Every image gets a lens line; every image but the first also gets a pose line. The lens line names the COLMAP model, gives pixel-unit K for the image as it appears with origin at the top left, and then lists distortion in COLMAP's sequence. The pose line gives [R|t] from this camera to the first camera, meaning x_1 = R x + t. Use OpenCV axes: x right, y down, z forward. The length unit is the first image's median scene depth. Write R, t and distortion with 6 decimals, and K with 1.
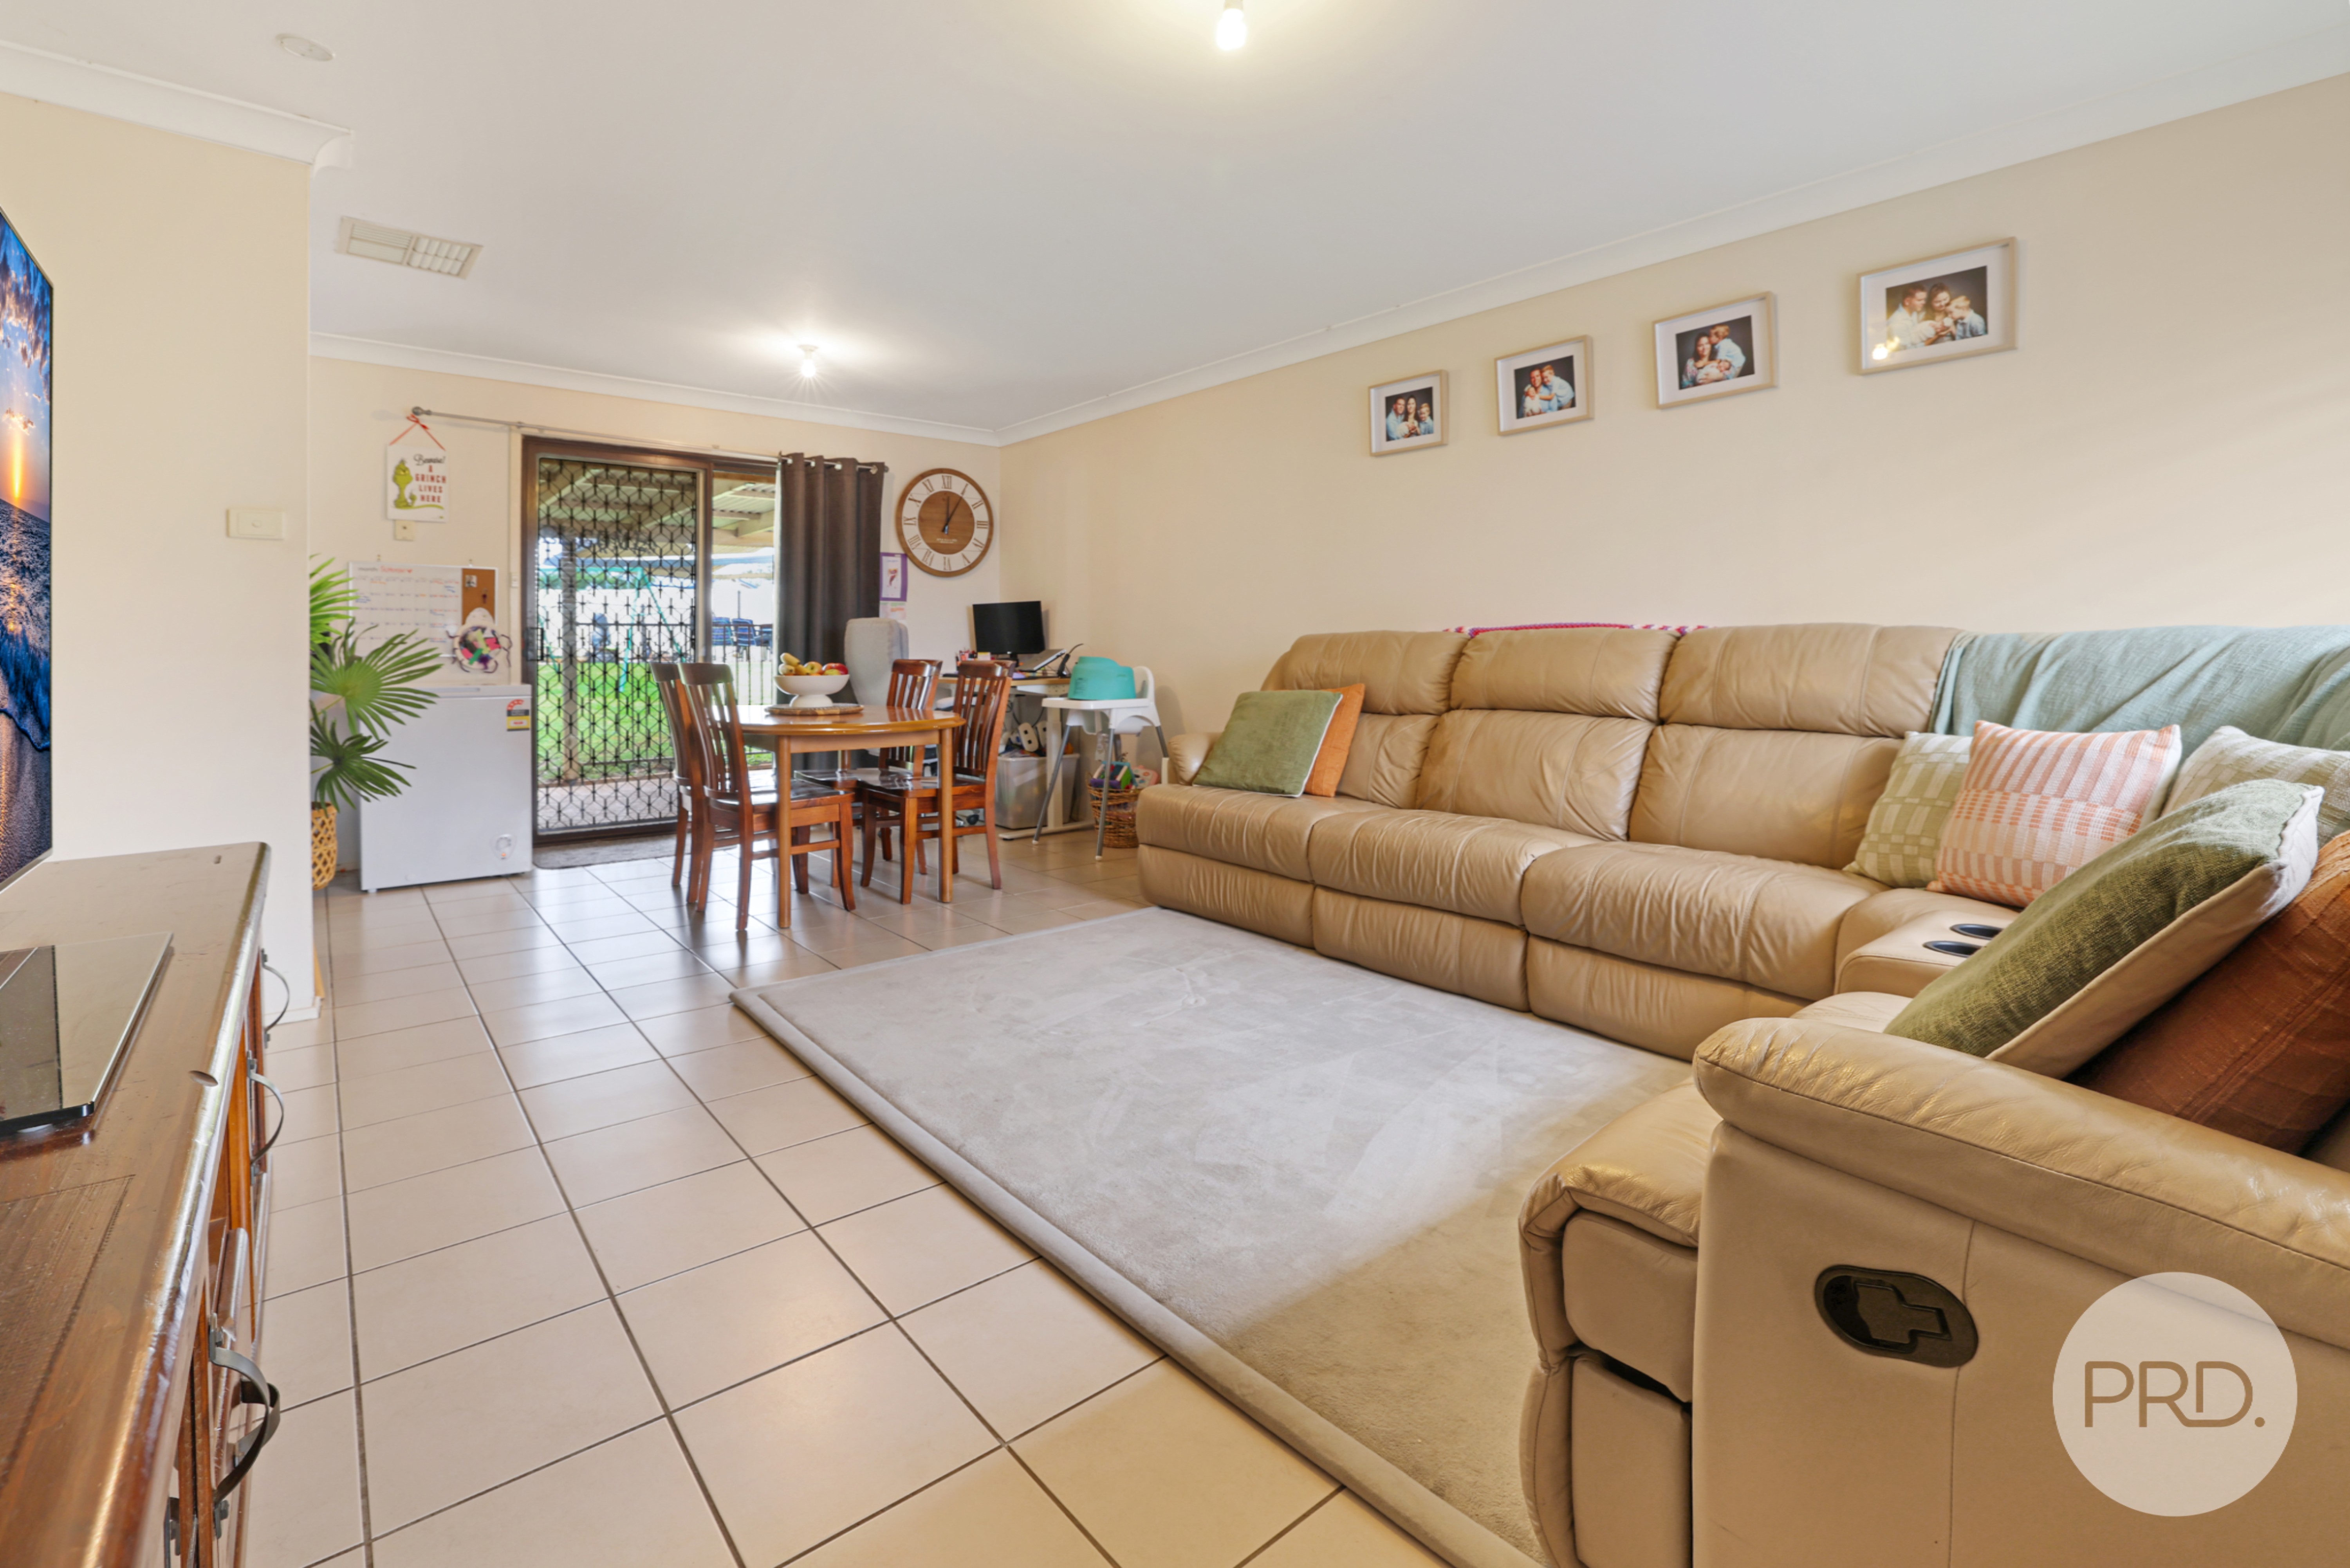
lens RADIAL K [[1032.1, 0, 1156.5], [0, 1032.1, 658.3], [0, 0, 1]] dist [-0.033602, 0.001090]
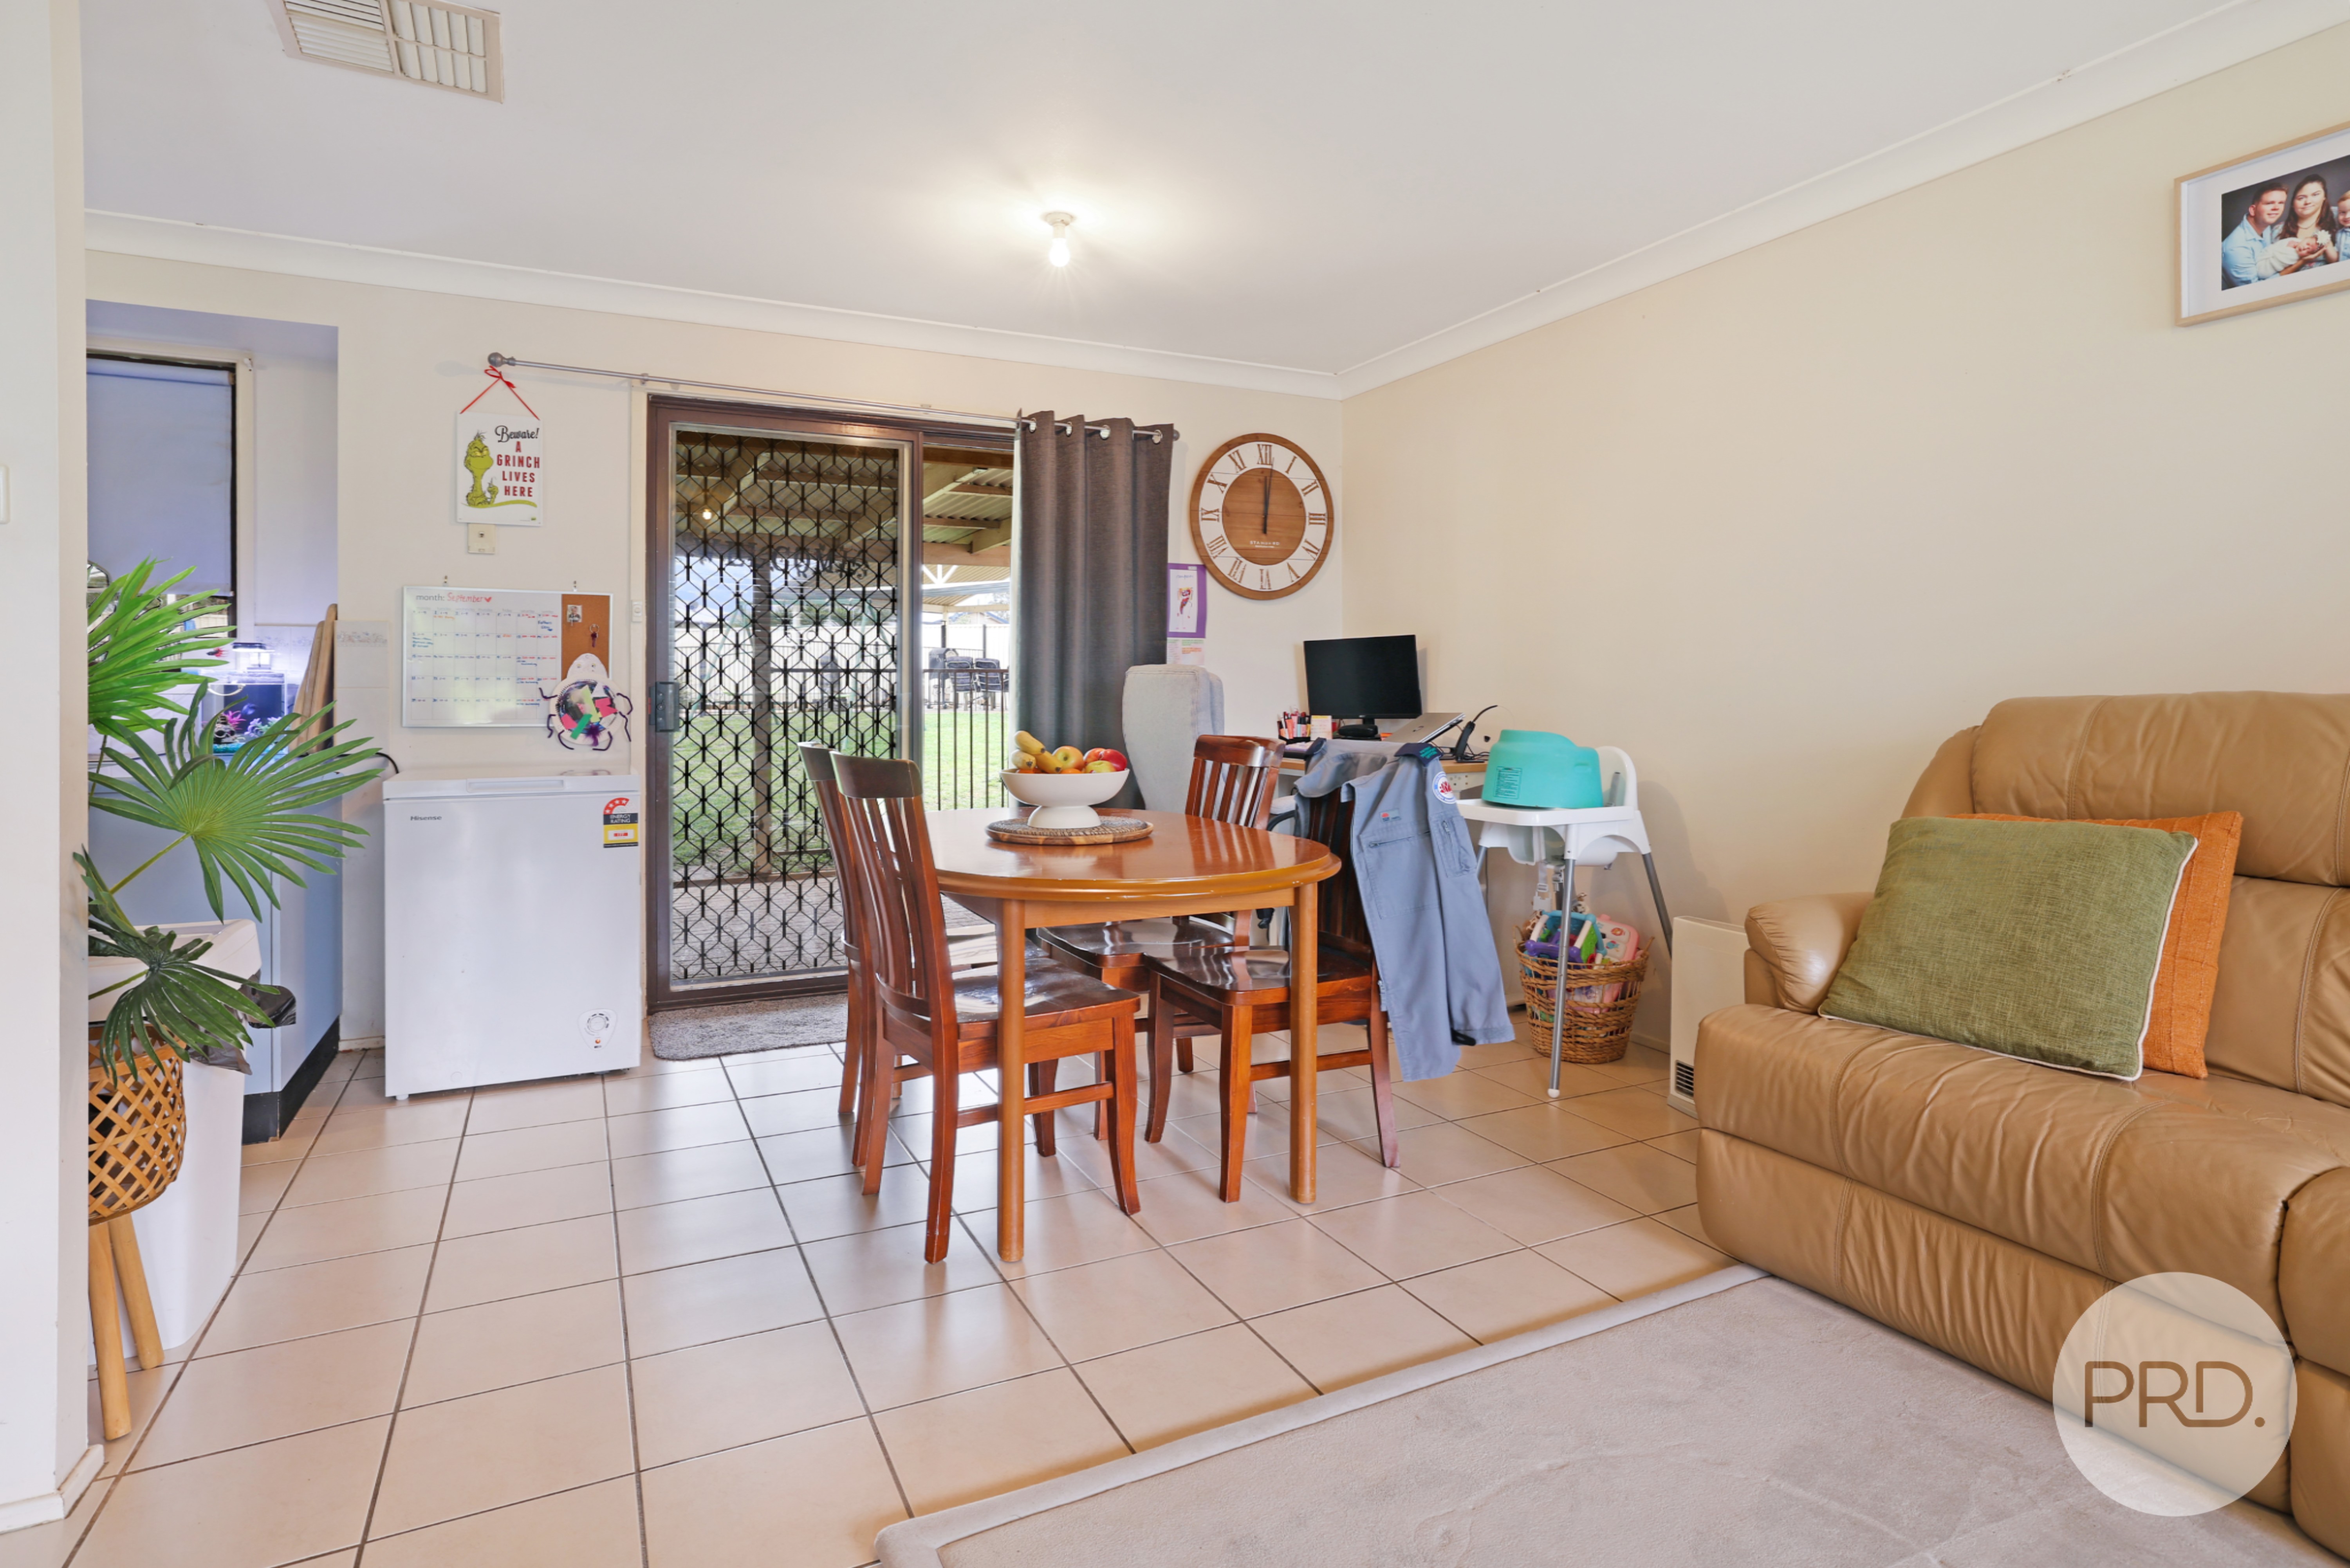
lens RADIAL K [[1234.9, 0, 1181.0], [0, 1234.9, 698.2], [0, 0, 1]] dist [0.003355, 0.003250]
pose [[0.973208, 0.000919, -0.229926, -0.101381], [-0.001913, 0.999990, -0.004100, -0.018017], [0.229920, 0.004430, 0.973199, 0.306784]]
